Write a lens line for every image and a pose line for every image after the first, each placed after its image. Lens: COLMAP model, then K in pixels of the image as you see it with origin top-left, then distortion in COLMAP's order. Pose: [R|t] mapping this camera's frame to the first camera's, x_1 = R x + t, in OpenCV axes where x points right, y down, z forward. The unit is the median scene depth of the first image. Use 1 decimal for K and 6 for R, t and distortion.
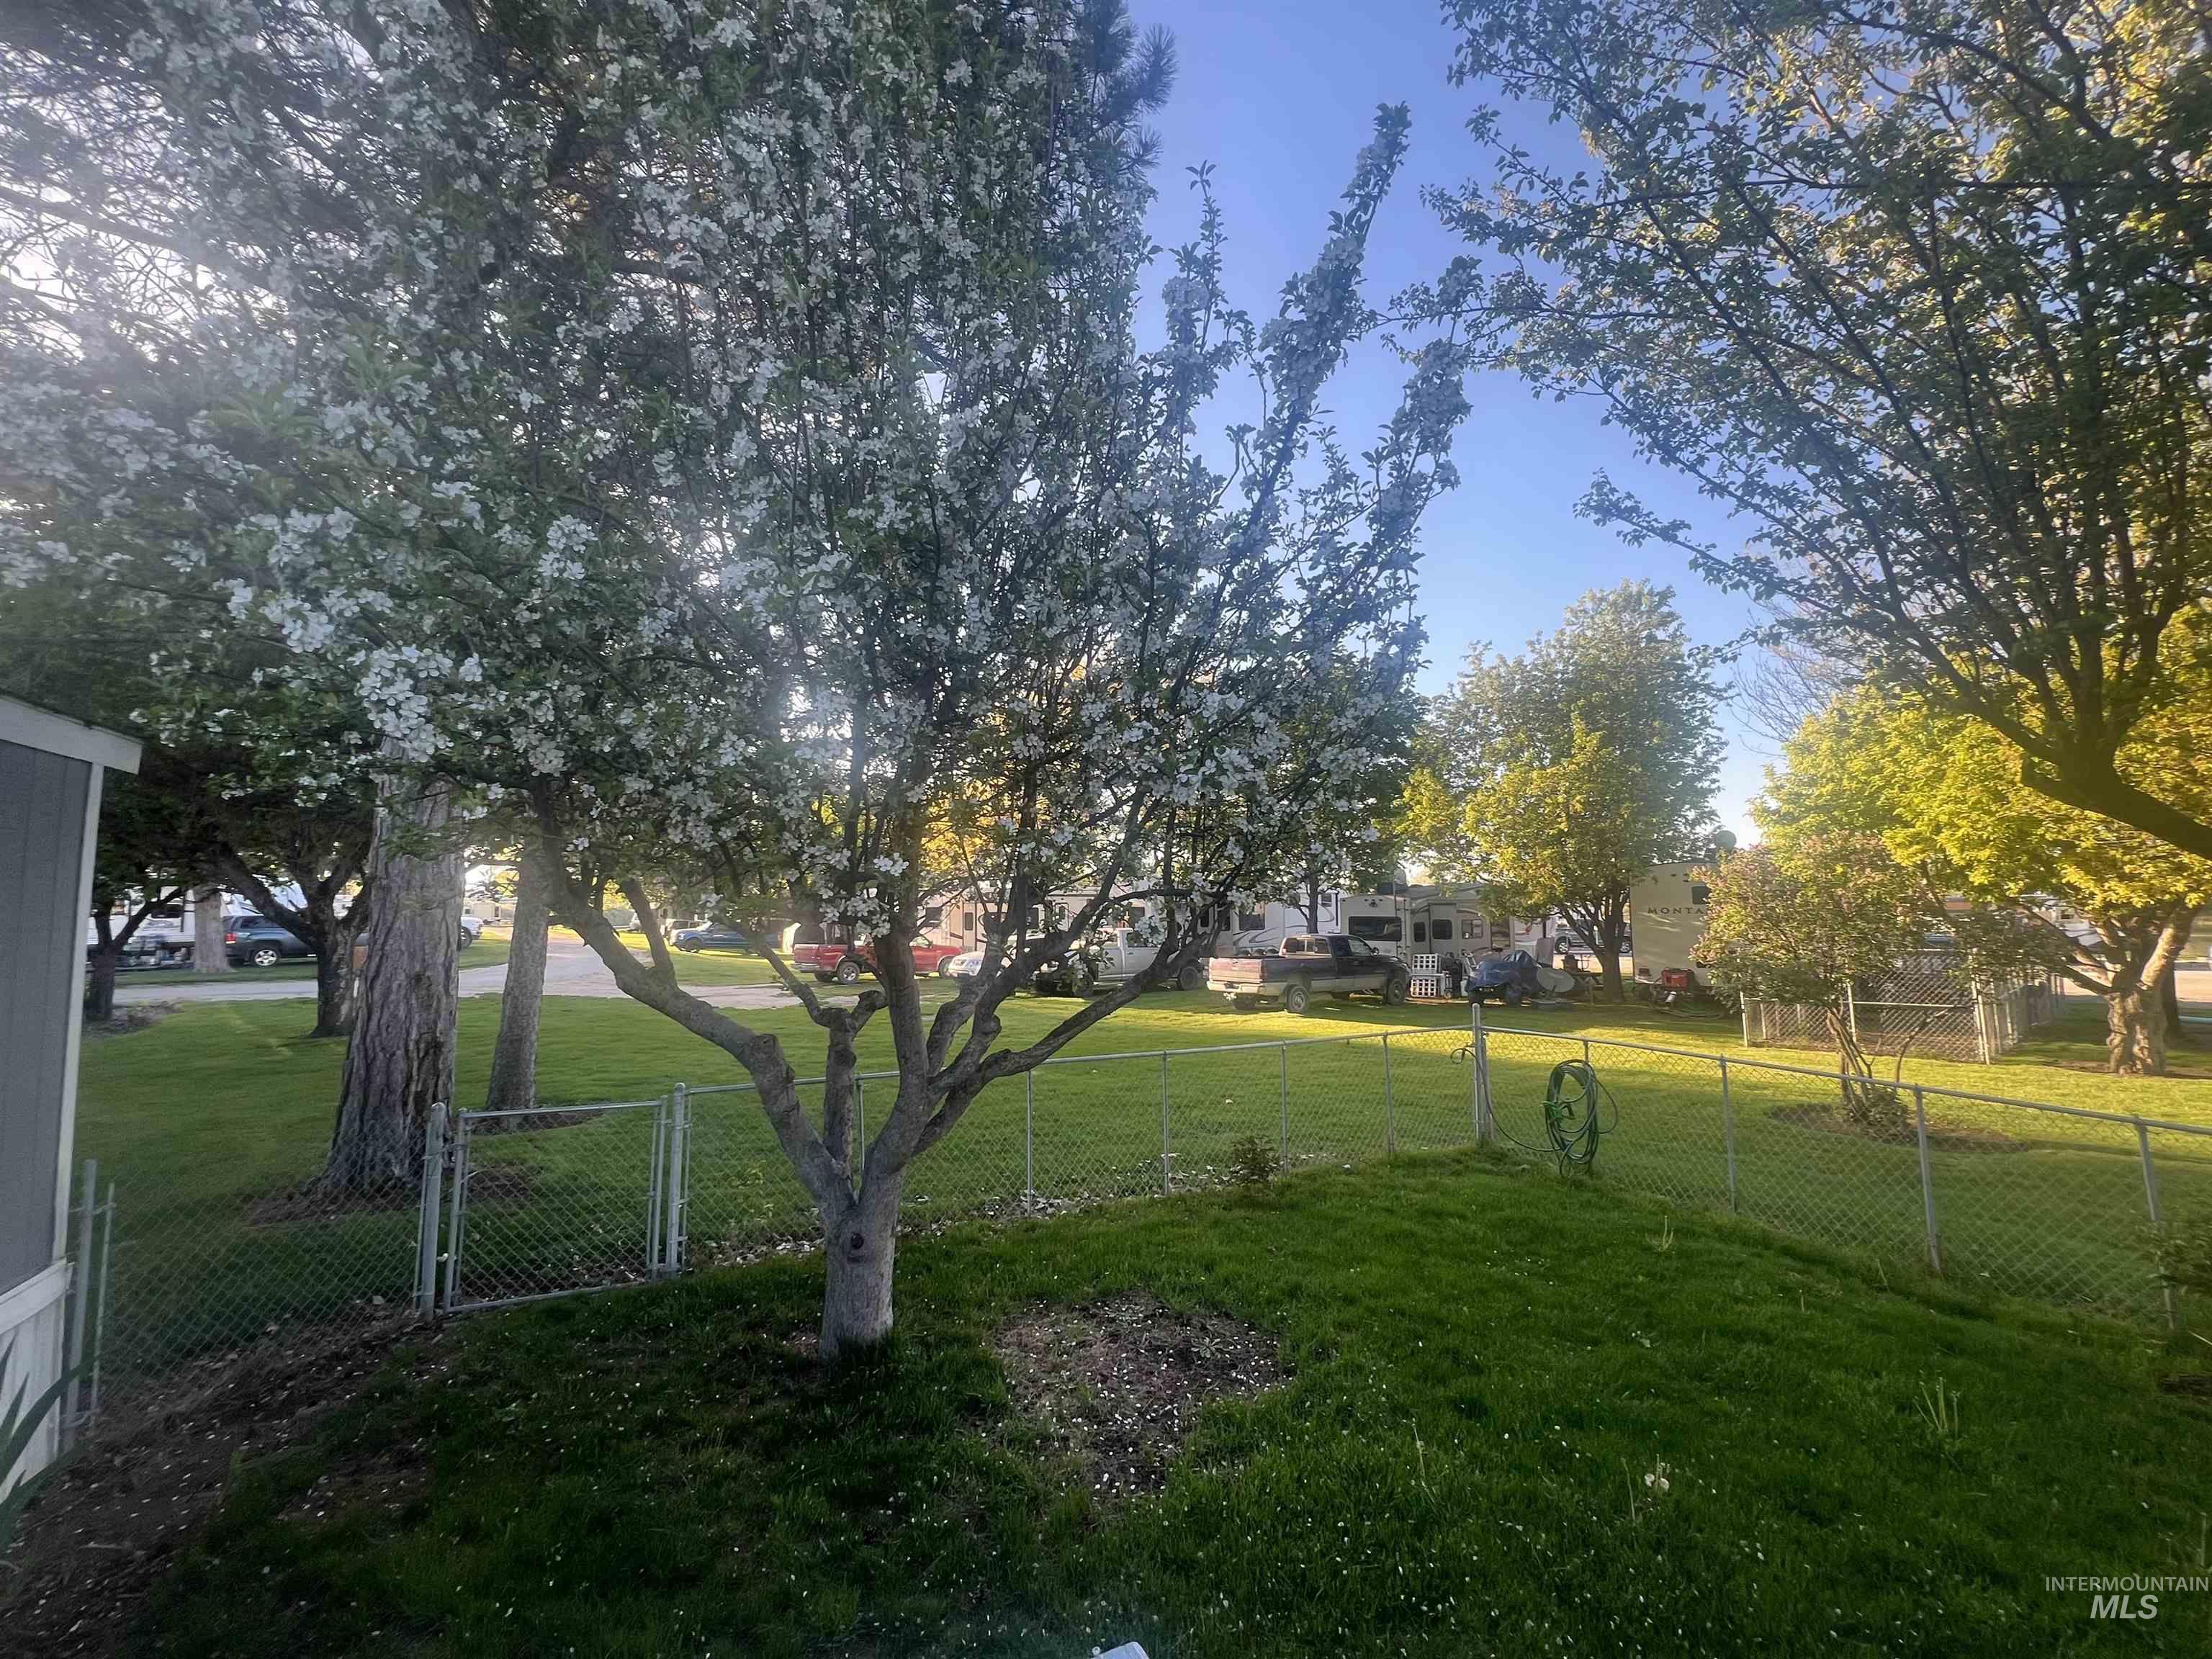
lens RADIAL K [[888.2, 0, 1107.5], [0, 888.2, 831.6], [0, 0, 1]] dist [-0.002865, 0.000972]
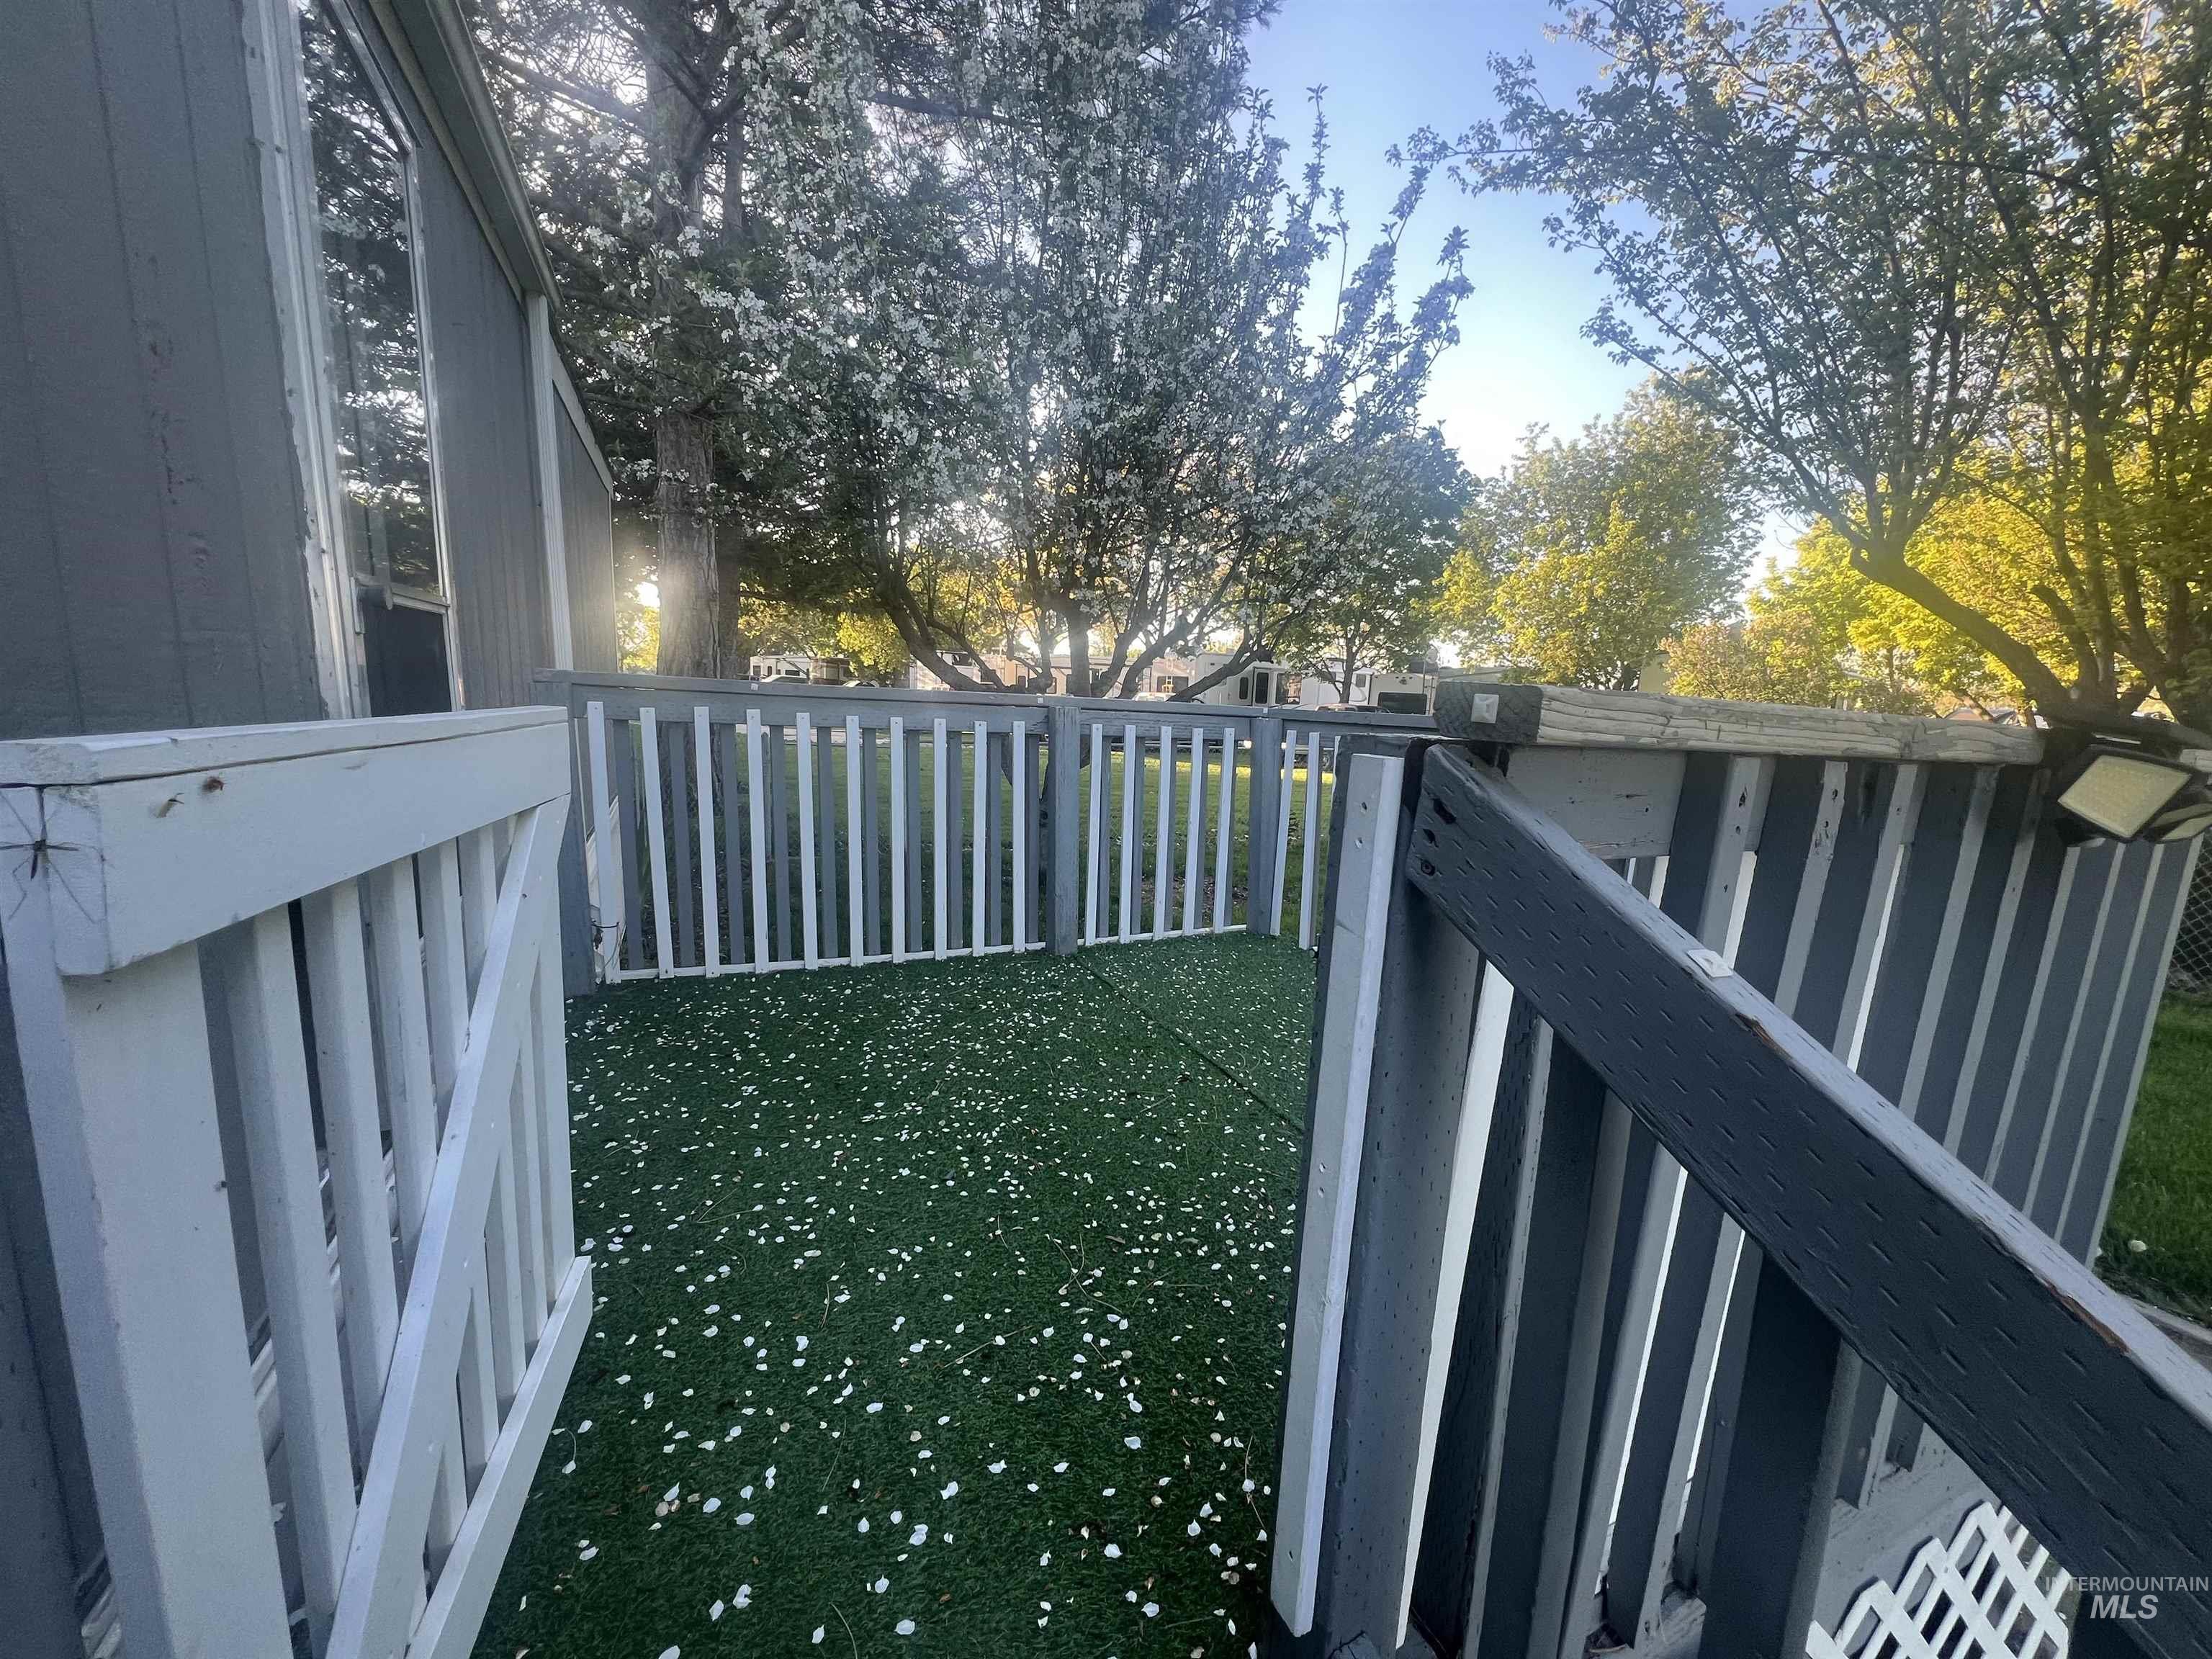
lens RADIAL K [[888.2, 0, 1103.8], [0, 888.2, 835.8], [0, 0, 1]] dist [-0.002865, 0.000972]
pose [[0.998009, 0.054556, -0.031656, -0.041311], [-0.045080, 0.967973, 0.246972, 0.029265], [0.044116, -0.245053, 0.968505, -0.228718]]
